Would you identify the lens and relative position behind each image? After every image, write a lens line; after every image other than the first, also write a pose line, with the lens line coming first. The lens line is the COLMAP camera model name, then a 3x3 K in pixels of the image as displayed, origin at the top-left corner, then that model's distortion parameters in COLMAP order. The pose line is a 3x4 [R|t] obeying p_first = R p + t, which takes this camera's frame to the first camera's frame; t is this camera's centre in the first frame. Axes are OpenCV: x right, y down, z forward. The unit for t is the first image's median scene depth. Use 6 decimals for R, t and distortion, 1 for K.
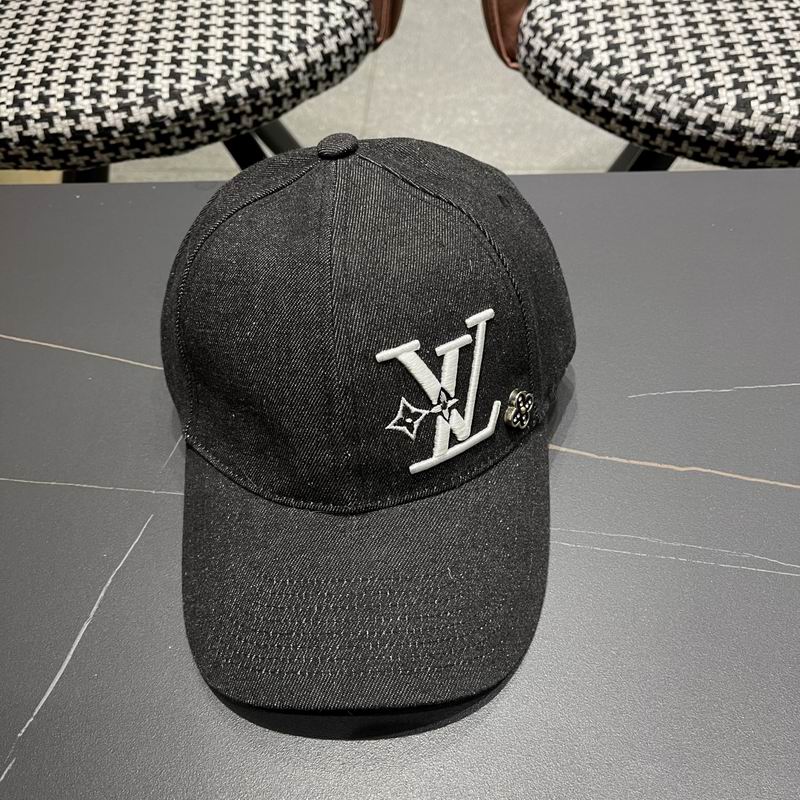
lens RADIAL K [[854.3, 0, 403.1], [0, 854.3, 407.1], [0, 0, 1]] dist [0.014537, 0.000000]
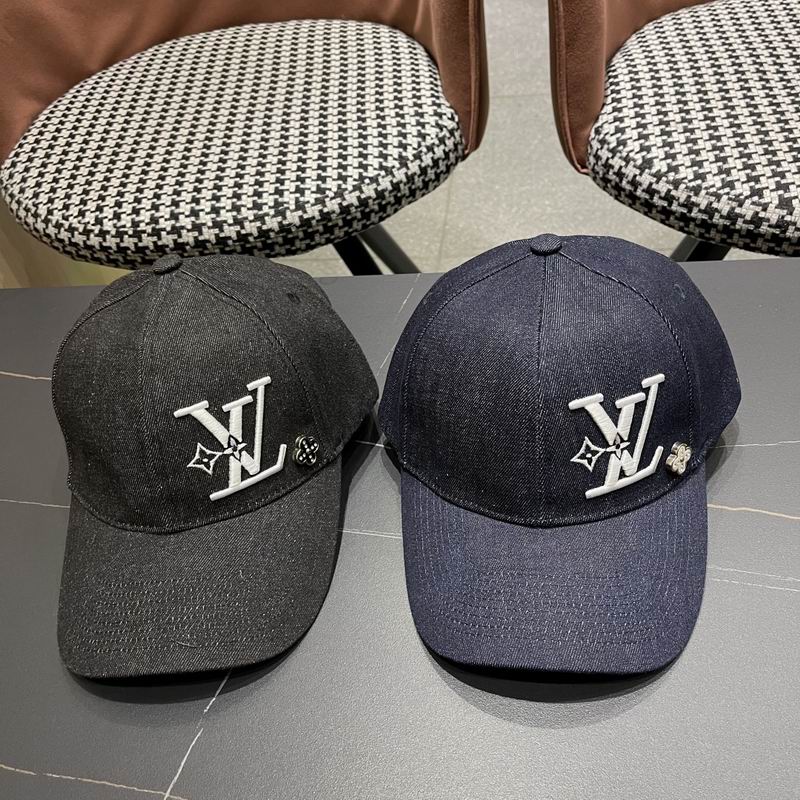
lens RADIAL K [[854.3, 0, 402.5], [0, 854.3, 401.0], [0, 0, 1]] dist [0.014537, 0.000000]
pose [[0.996347, -0.007471, -0.085069, -0.021554], [-0.000578, 0.995552, -0.094207, 0.022171], [0.085394, 0.093912, 0.991911, -0.155697]]
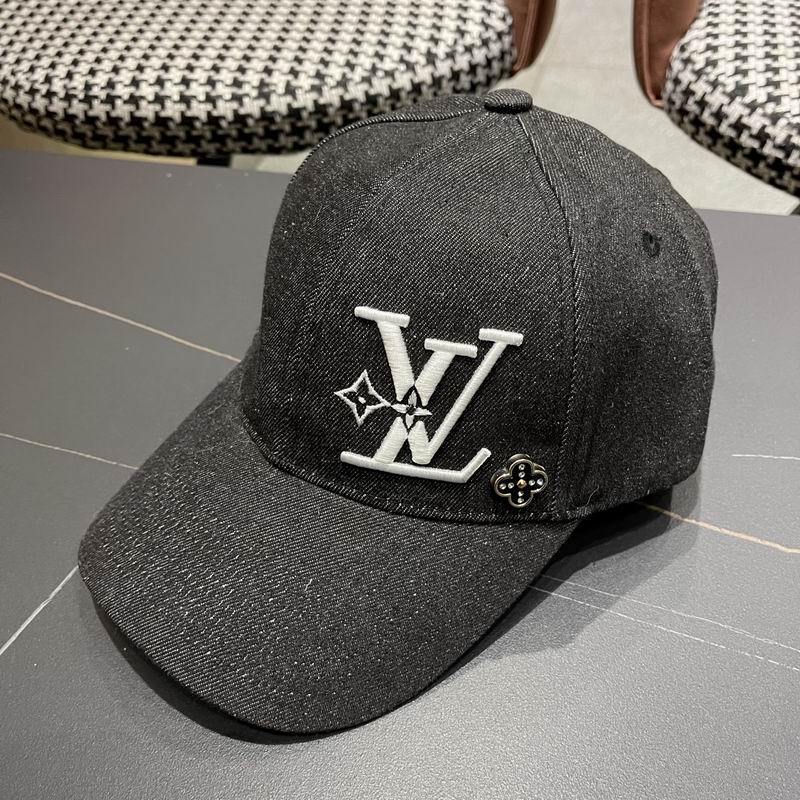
lens RADIAL K [[854.3, 0, 398.9], [0, 854.3, 409.8], [0, 0, 1]] dist [0.014537, 0.000000]
pose [[0.978271, 0.147171, -0.146036, 0.045076], [-0.159190, 0.984449, -0.074287, 0.038623], [0.132832, 0.095920, 0.986486, 0.102902]]
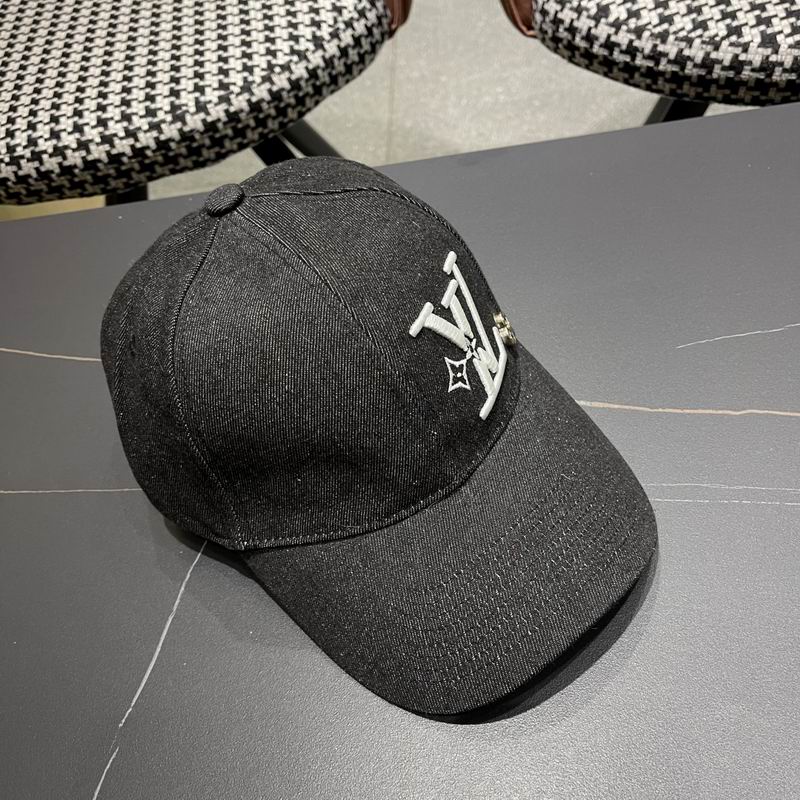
lens RADIAL K [[854.3, 0, 398.3], [0, 854.3, 414.3], [0, 0, 1]] dist [0.014537, 0.000000]
pose [[0.991582, -0.104720, -0.076149, 0.007115], [0.105929, 0.994301, 0.012007, 0.013029], [0.074457, -0.019972, 0.997024, -0.011240]]
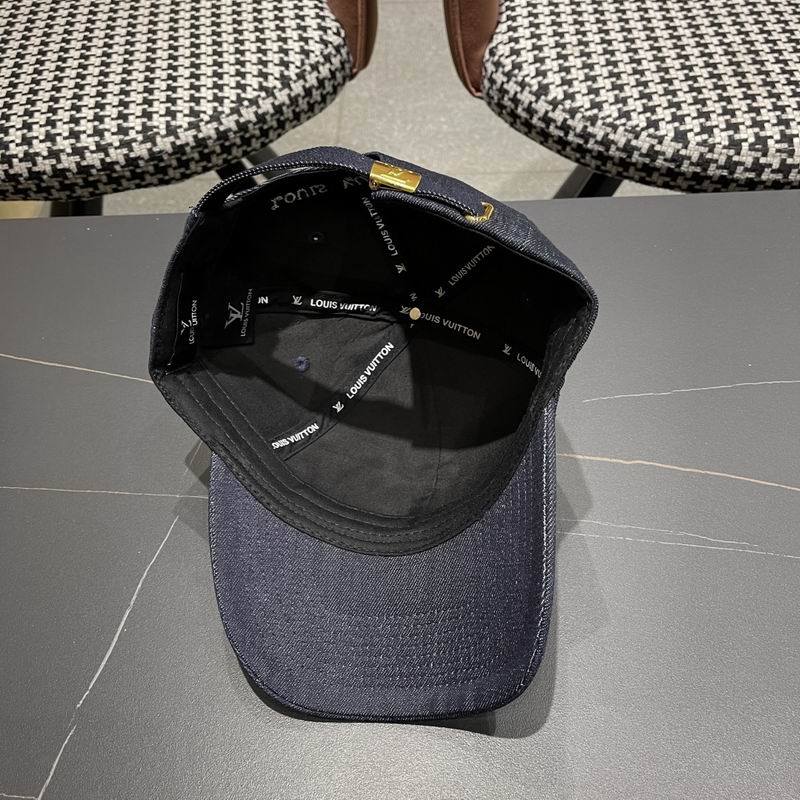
lens RADIAL K [[854.3, 0, 411.3], [0, 854.3, 399.5], [0, 0, 1]] dist [0.014537, 0.000000]
pose [[0.998903, -0.027917, 0.037602, -0.010301], [0.027686, 0.999595, 0.006653, -0.019745], [-0.037773, -0.005605, 0.999271, -0.107707]]
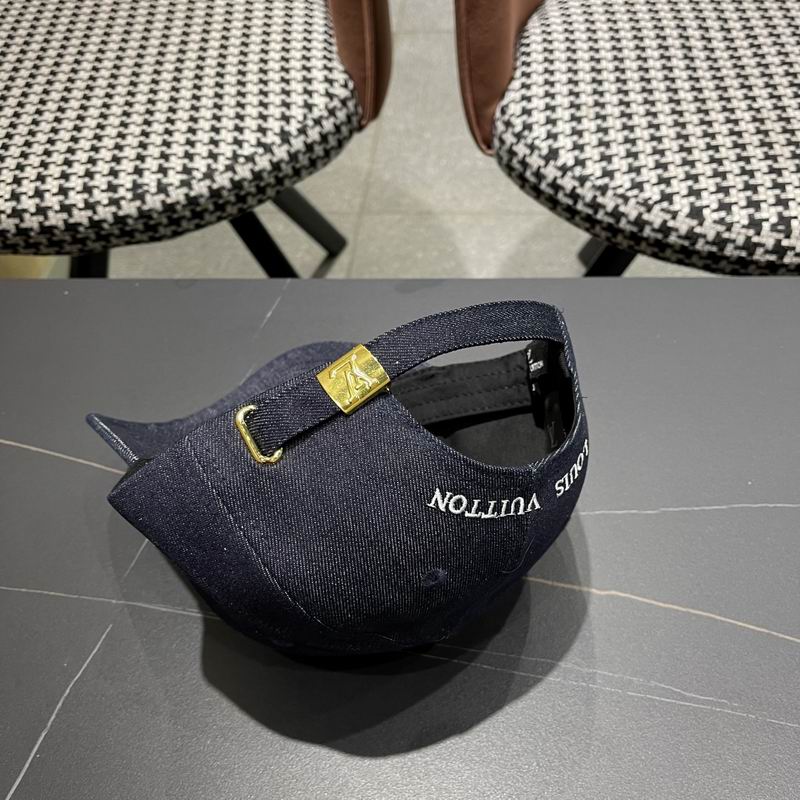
lens RADIAL K [[854.3, 0, 404.7], [0, 854.3, 407.3], [0, 0, 1]] dist [0.014537, 0.000000]
pose [[0.999399, 0.014907, -0.031287, 0.069833], [-0.014815, 0.999885, 0.003178, -0.101491], [0.031331, -0.002713, 0.999505, -0.048569]]
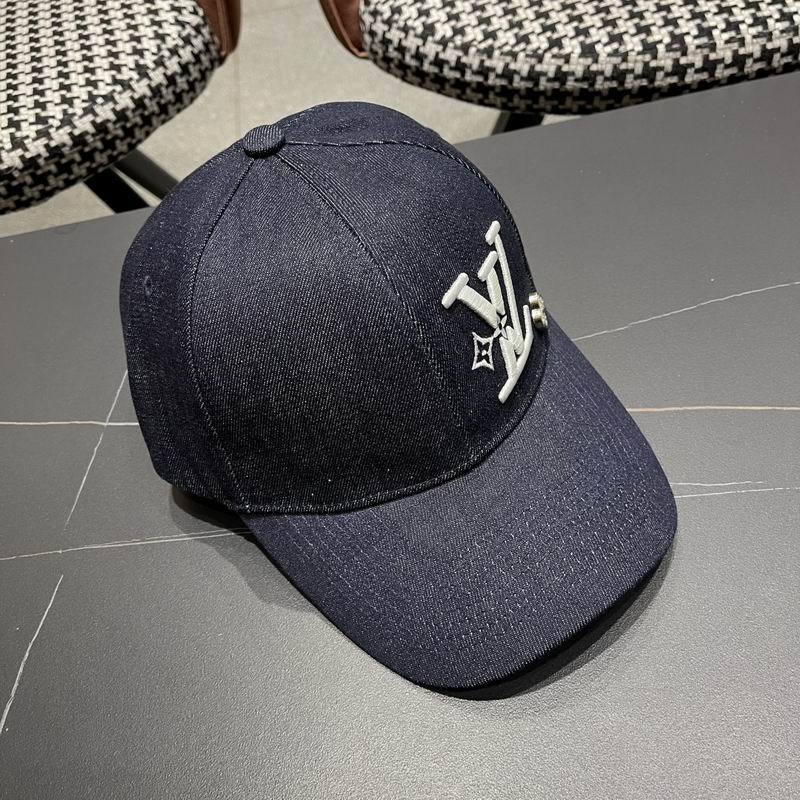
lens RADIAL K [[854.3, 0, 408.3], [0, 854.3, 409.9], [0, 0, 1]] dist [0.014537, 0.000000]
pose [[0.976726, -0.202203, 0.071561, 0.030463], [0.202898, 0.979197, -0.002507, 0.017214], [-0.069566, 0.016968, 0.997433, 0.019474]]
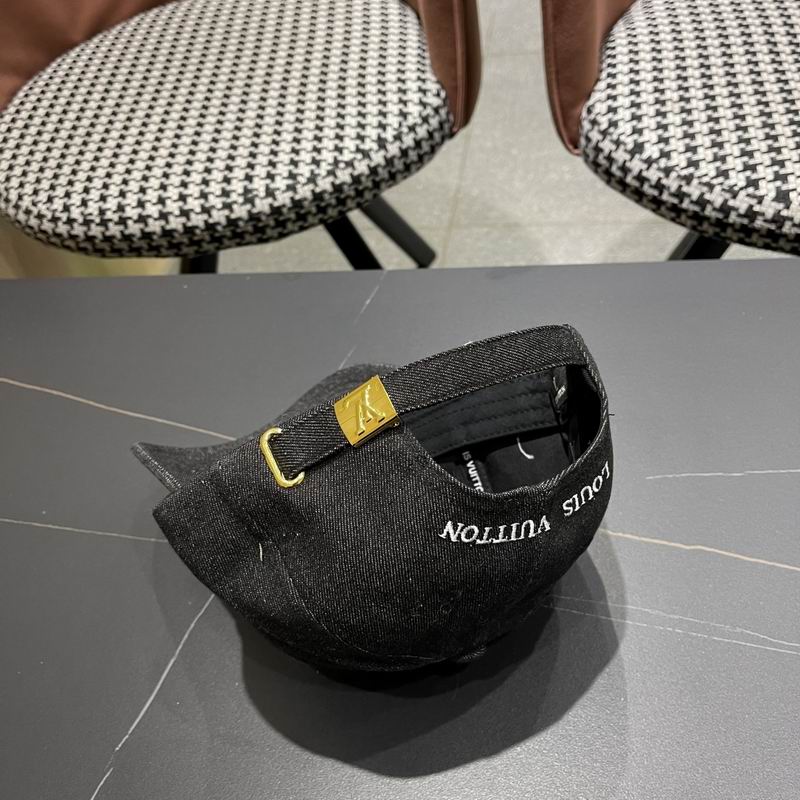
lens RADIAL K [[854.3, 0, 395.2], [0, 854.3, 406.5], [0, 0, 1]] dist [0.014537, 0.000000]
pose [[0.989656, 0.011953, -0.142959, 0.067564], [-0.016488, 0.999396, -0.030583, -0.045079], [0.142508, 0.032623, 0.989256, -0.103765]]
